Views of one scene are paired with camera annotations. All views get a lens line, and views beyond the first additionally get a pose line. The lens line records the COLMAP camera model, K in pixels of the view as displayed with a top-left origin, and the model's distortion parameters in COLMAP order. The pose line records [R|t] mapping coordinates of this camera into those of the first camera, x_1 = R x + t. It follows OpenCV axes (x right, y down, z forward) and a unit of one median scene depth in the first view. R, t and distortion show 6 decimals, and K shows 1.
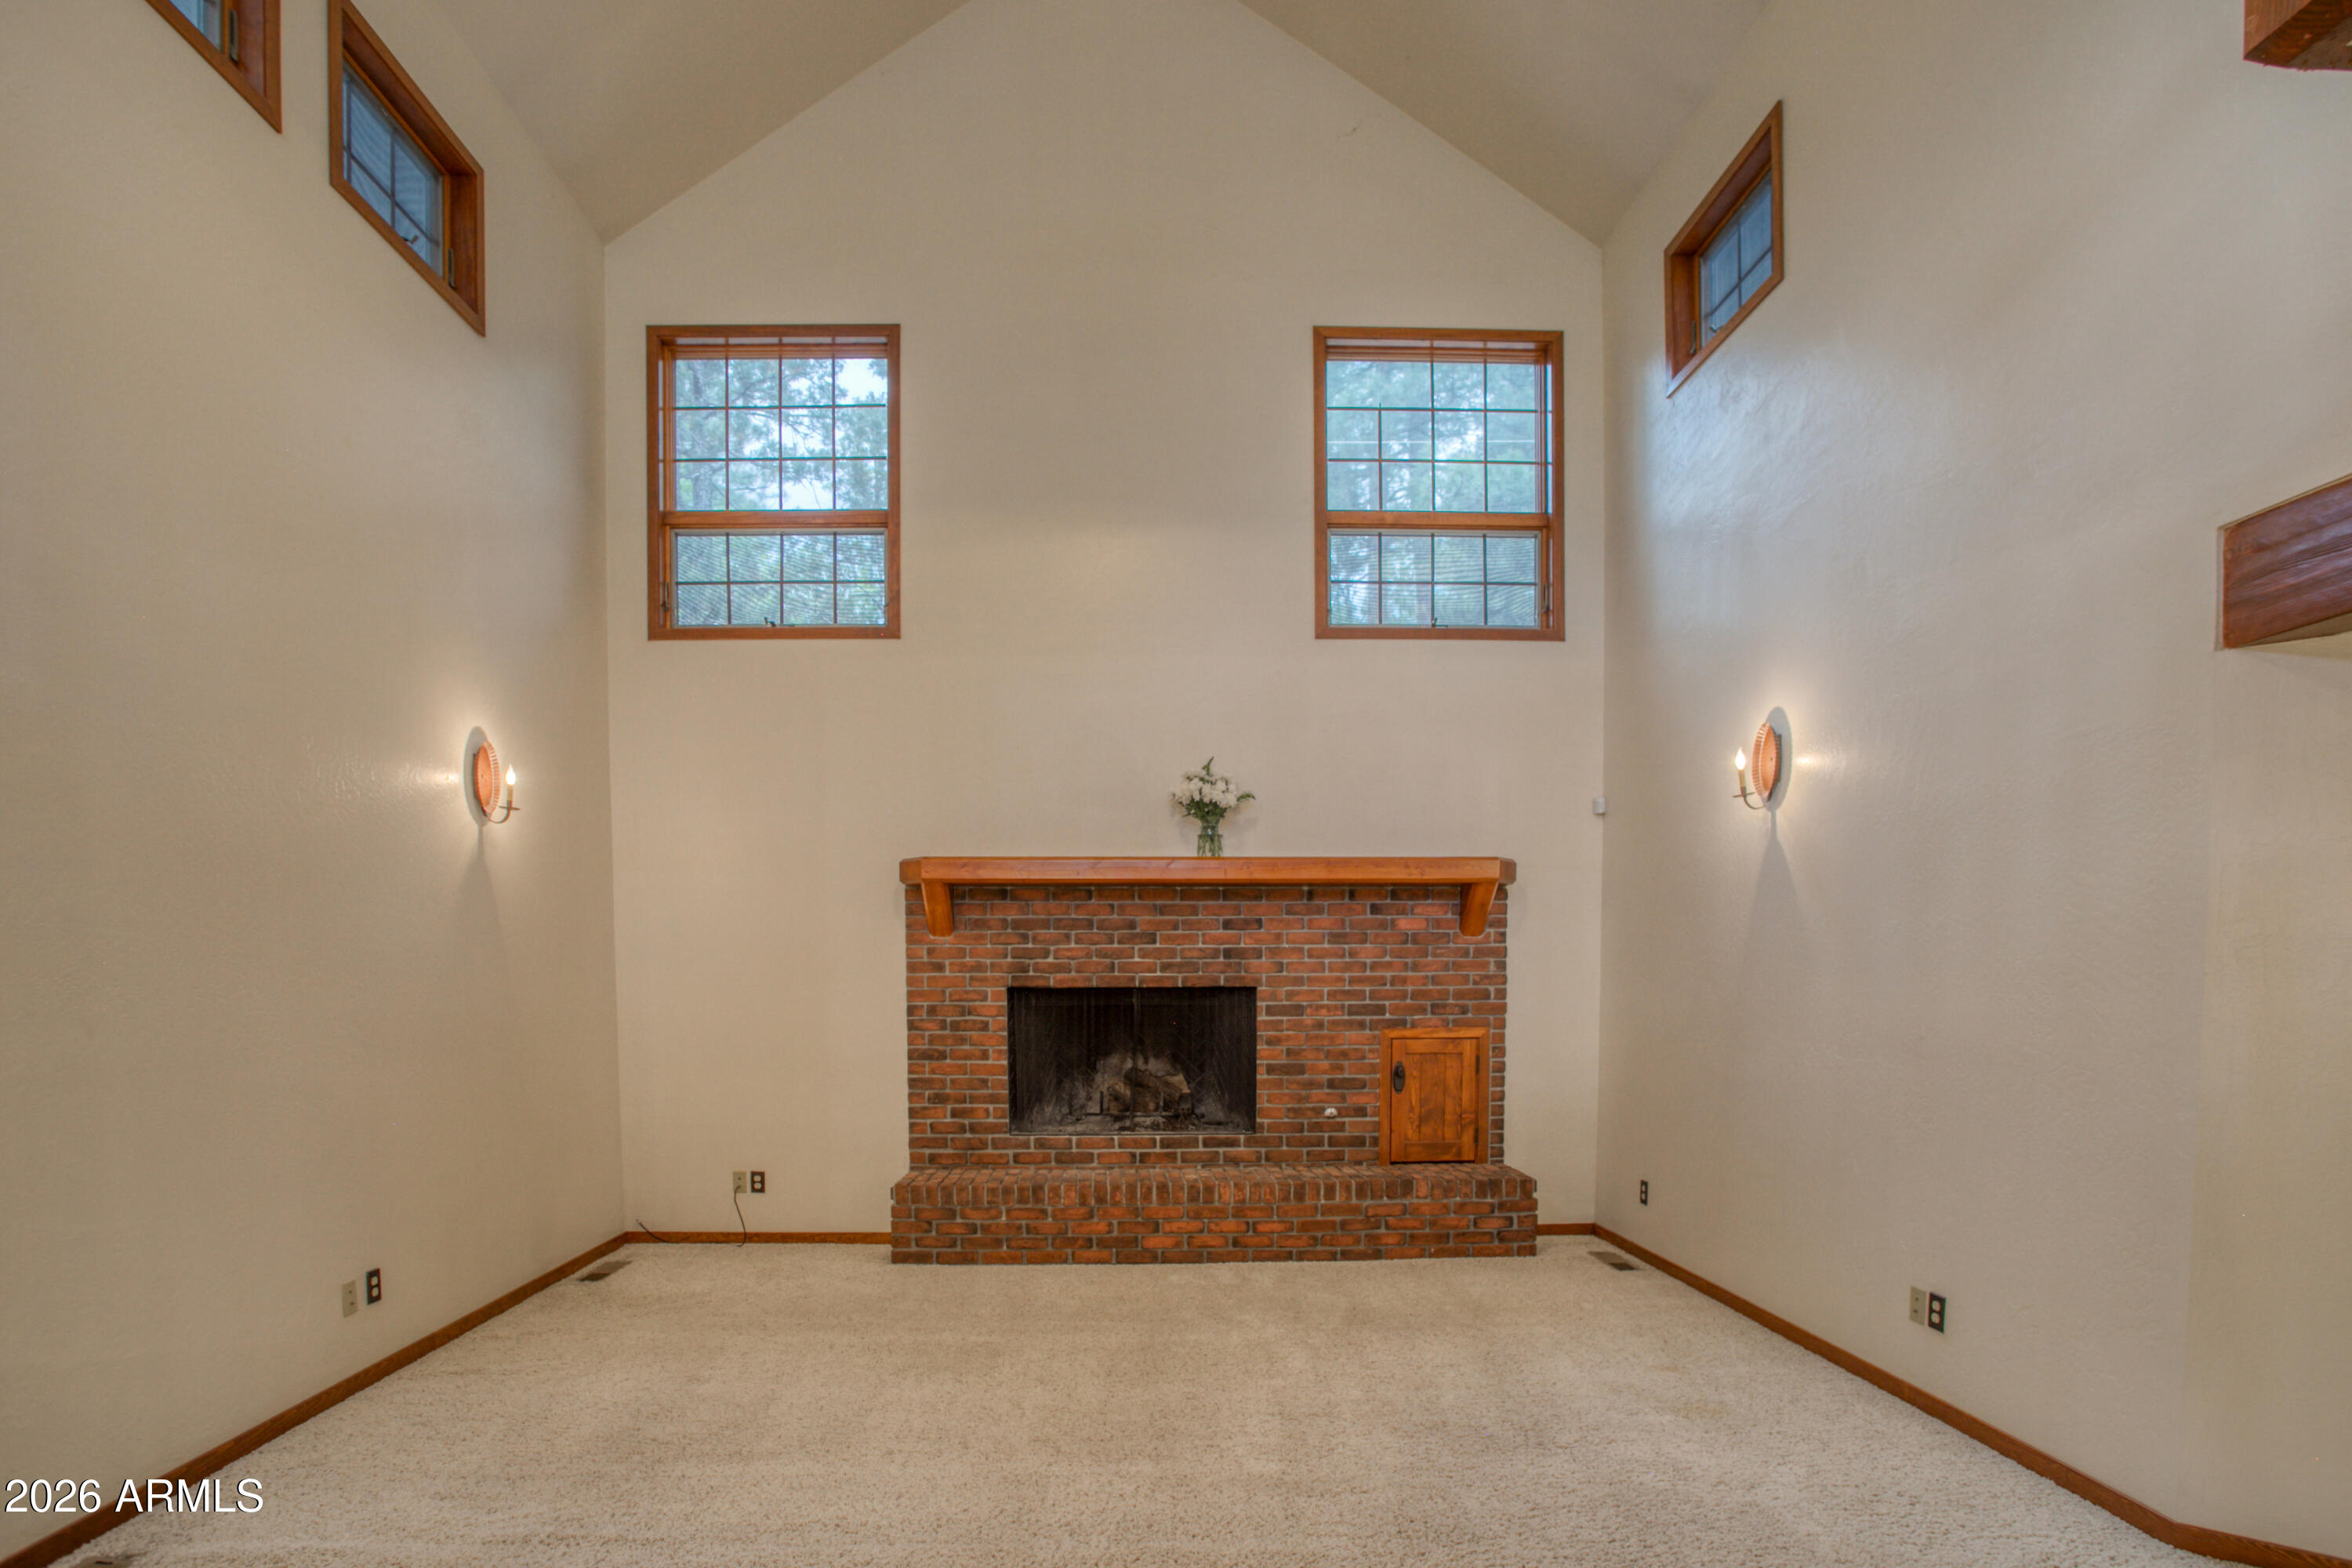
lens RADIAL K [[1195.2, 0, 1145.9], [0, 1195.2, 1023.2], [0, 0, 1]] dist [-0.024954, -0.000921]
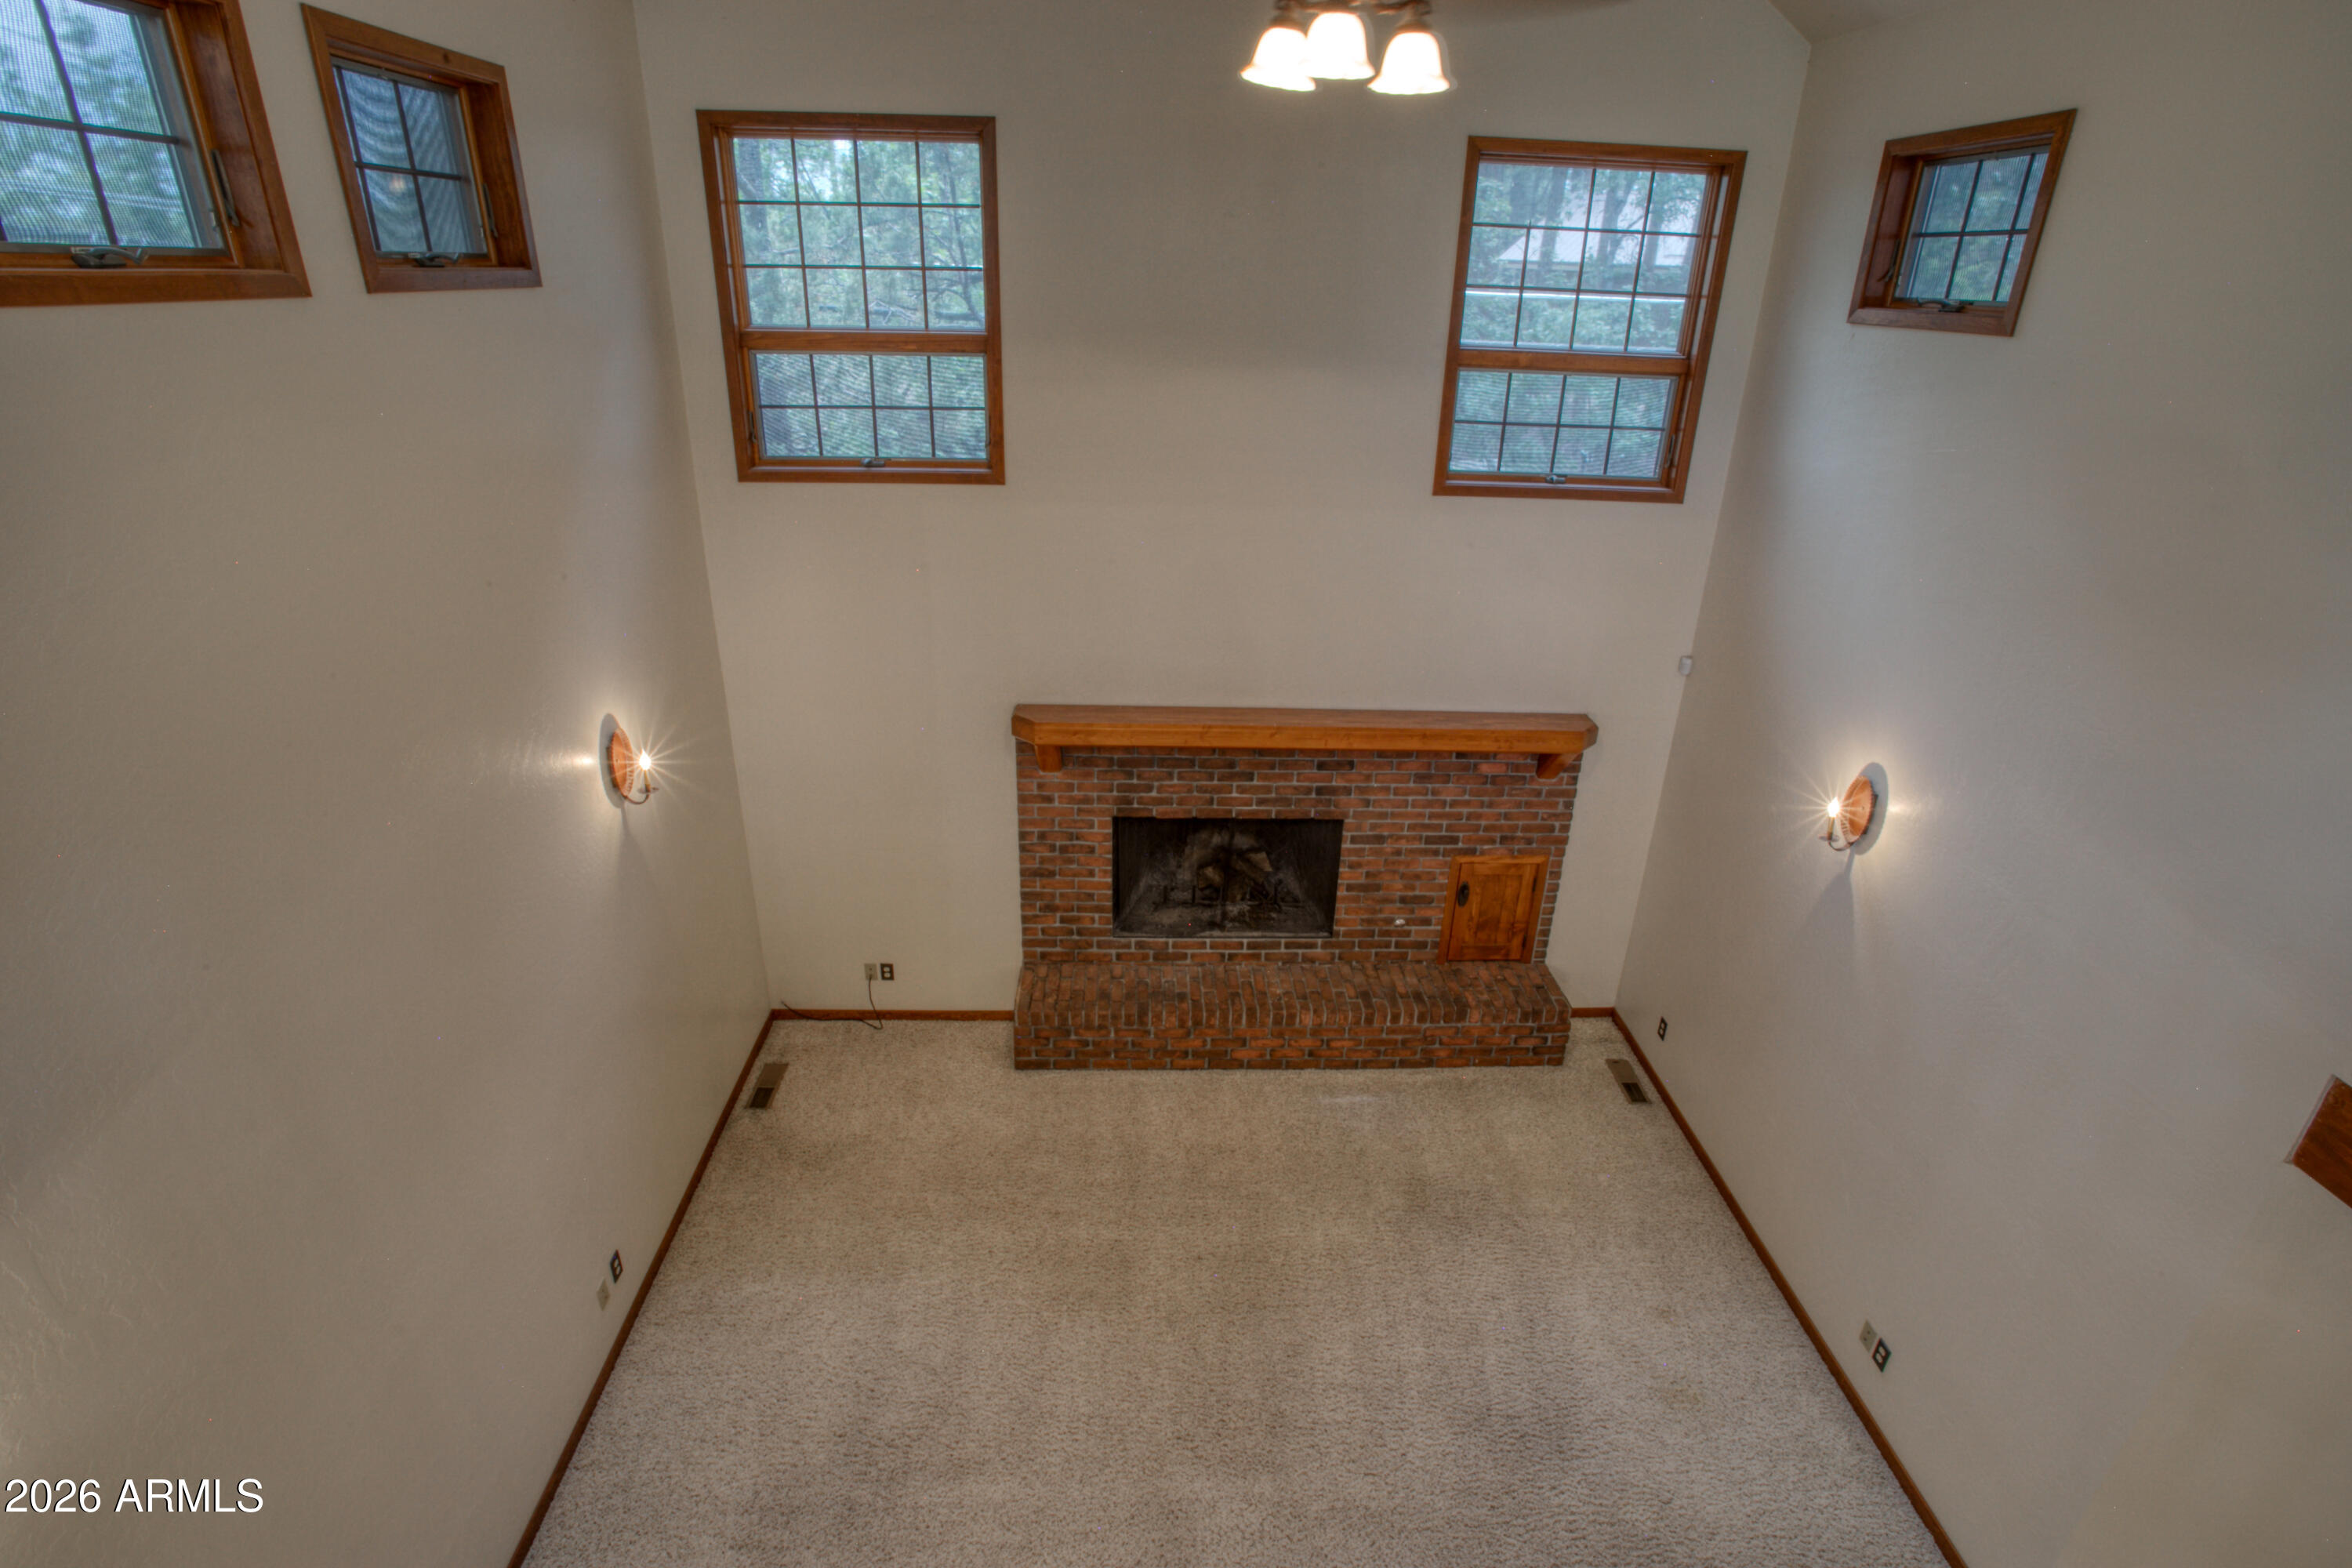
lens RADIAL K [[1123.8, 0, 1208.9], [0, 1123.8, 733.3], [0, 0, 1]] dist [-0.027409, 0.000099]
pose [[0.998531, 0.028317, 0.046185, -0.078380], [-0.042563, 0.937487, 0.345408, -0.451065], [-0.033517, -0.346867, 0.937315, 0.080528]]
